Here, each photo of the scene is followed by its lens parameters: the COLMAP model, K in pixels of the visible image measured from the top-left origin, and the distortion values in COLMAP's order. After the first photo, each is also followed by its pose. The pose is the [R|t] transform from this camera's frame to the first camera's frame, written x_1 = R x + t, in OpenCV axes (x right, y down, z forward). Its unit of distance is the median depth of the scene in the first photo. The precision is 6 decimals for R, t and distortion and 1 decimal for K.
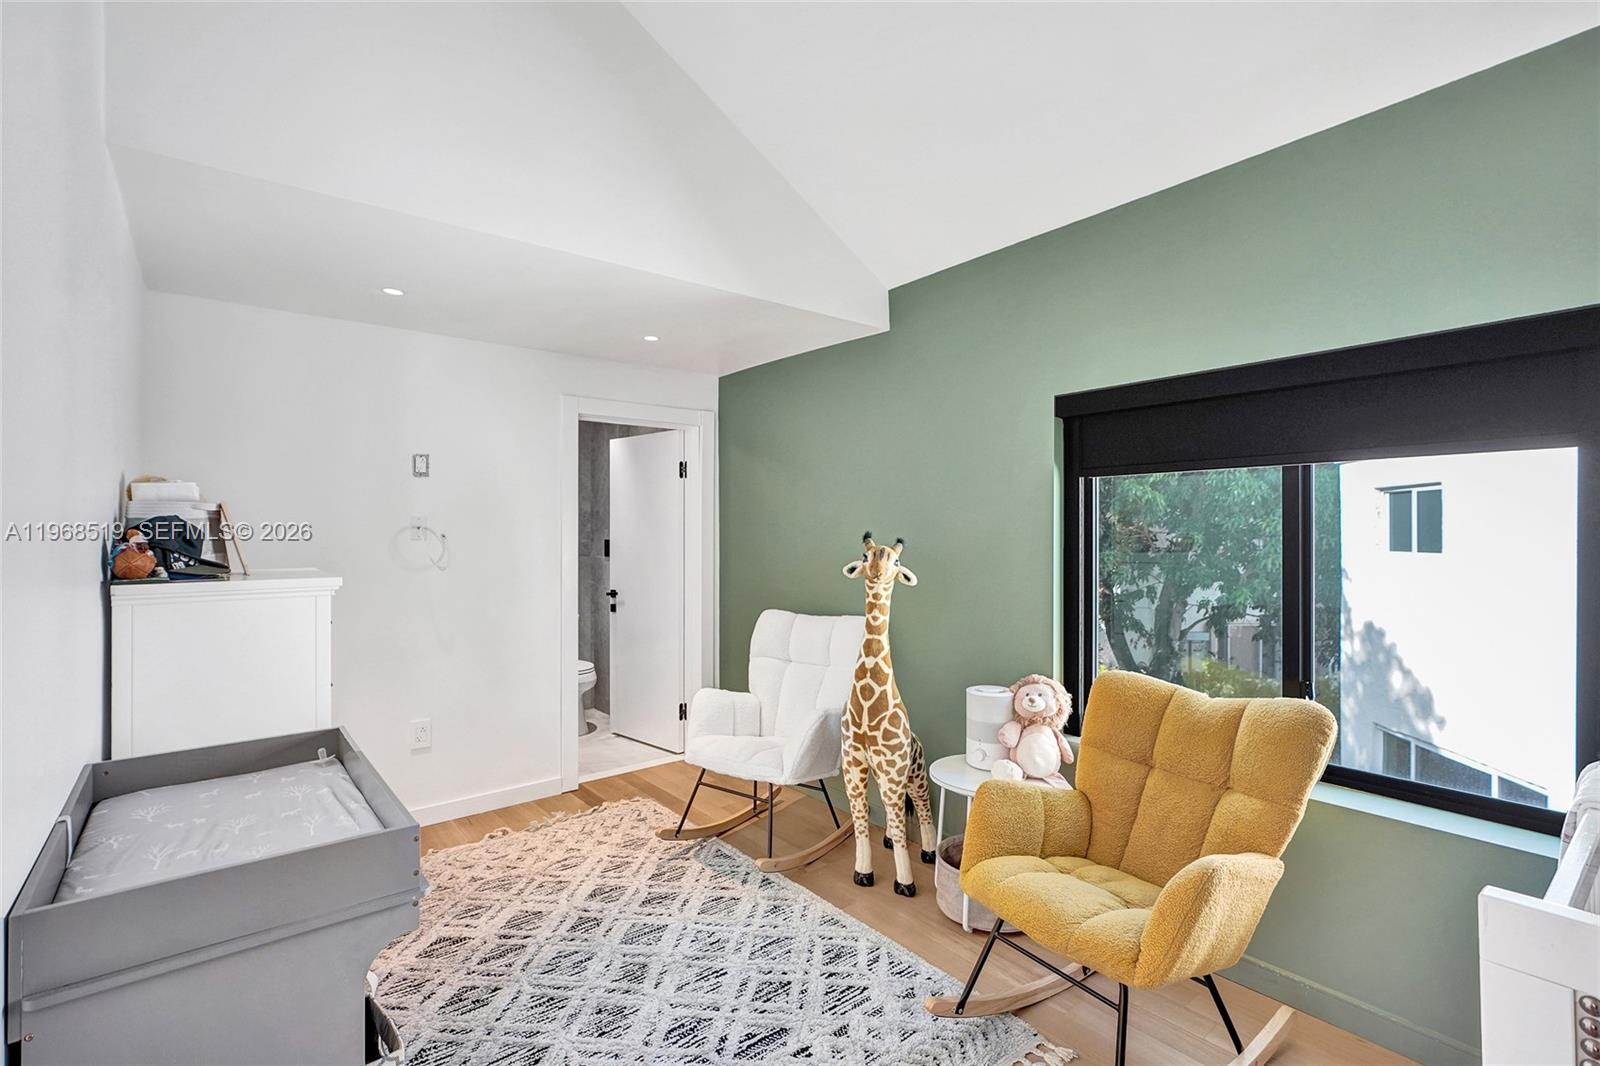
lens RADIAL K [[723.7, 0, 800.0], [0, 723.7, 533.0], [0, 0, 1]] dist [-0.013481, 0.000529]
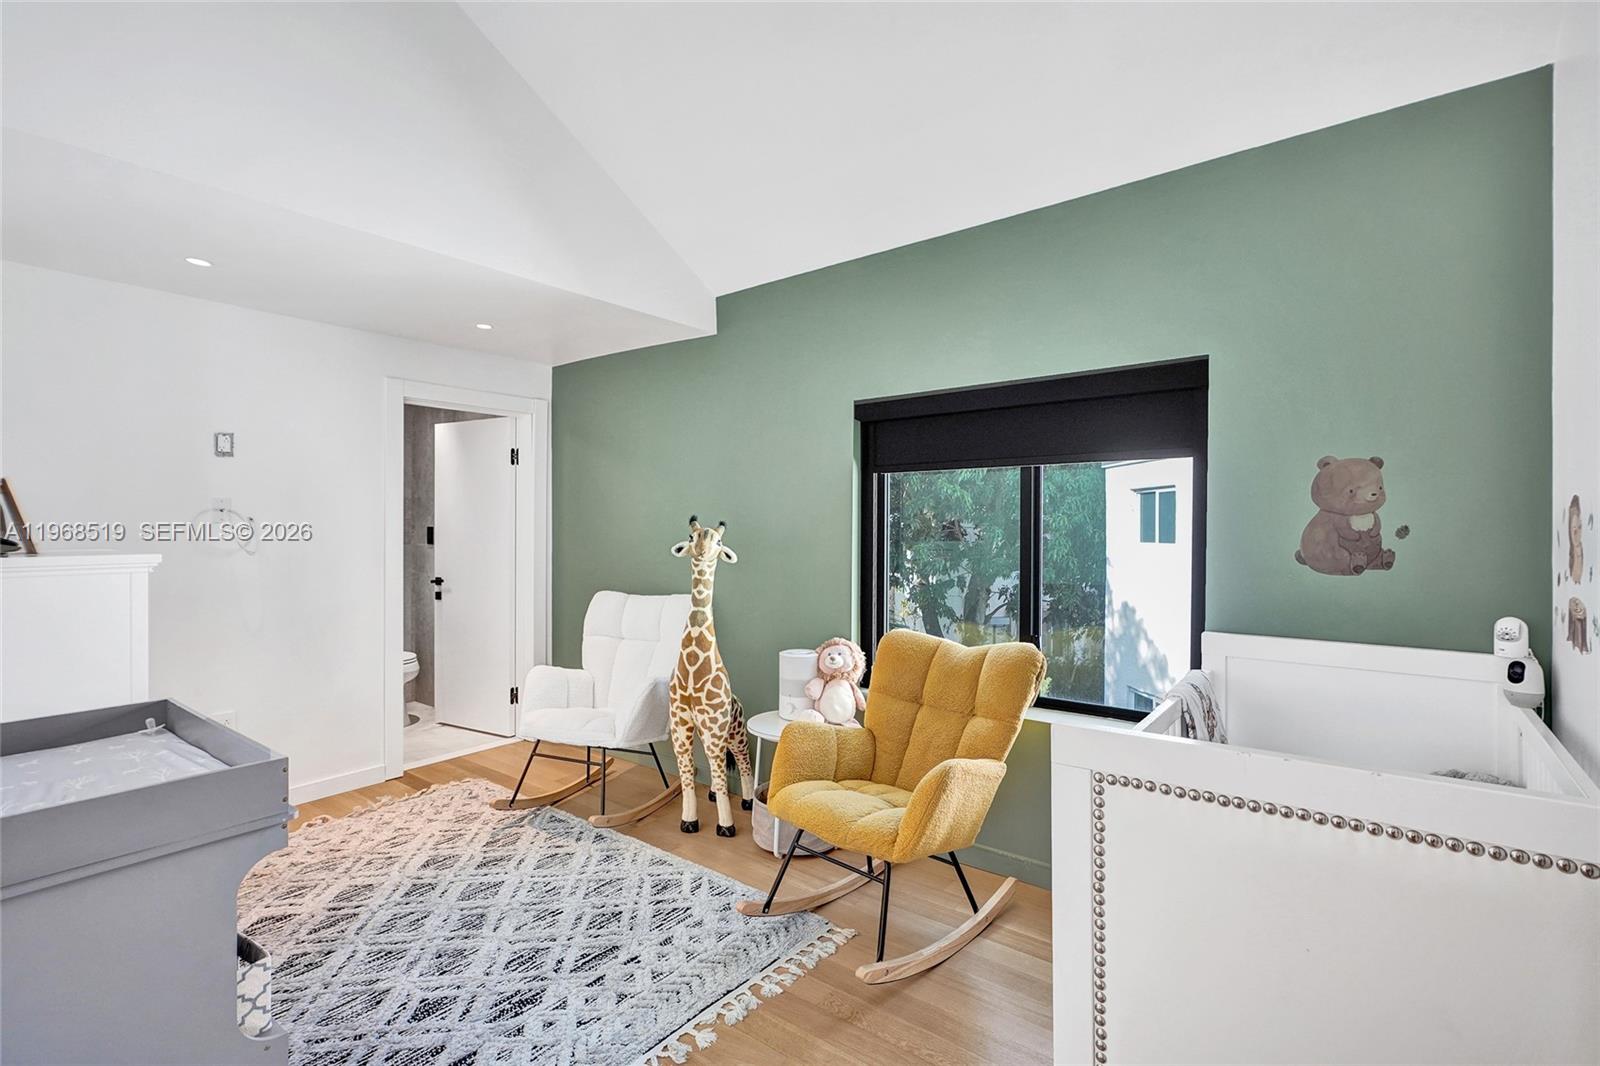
lens RADIAL K [[723.7, 0, 800.0], [0, 723.7, 533.0], [0, 0, 1]] dist [-0.013481, 0.000529]
pose [[0.974731, 0.004488, 0.223337, 0.003541], [-0.006103, 0.999960, 0.006545, 0.017060], [-0.223298, -0.007743, 0.974719, -0.130599]]
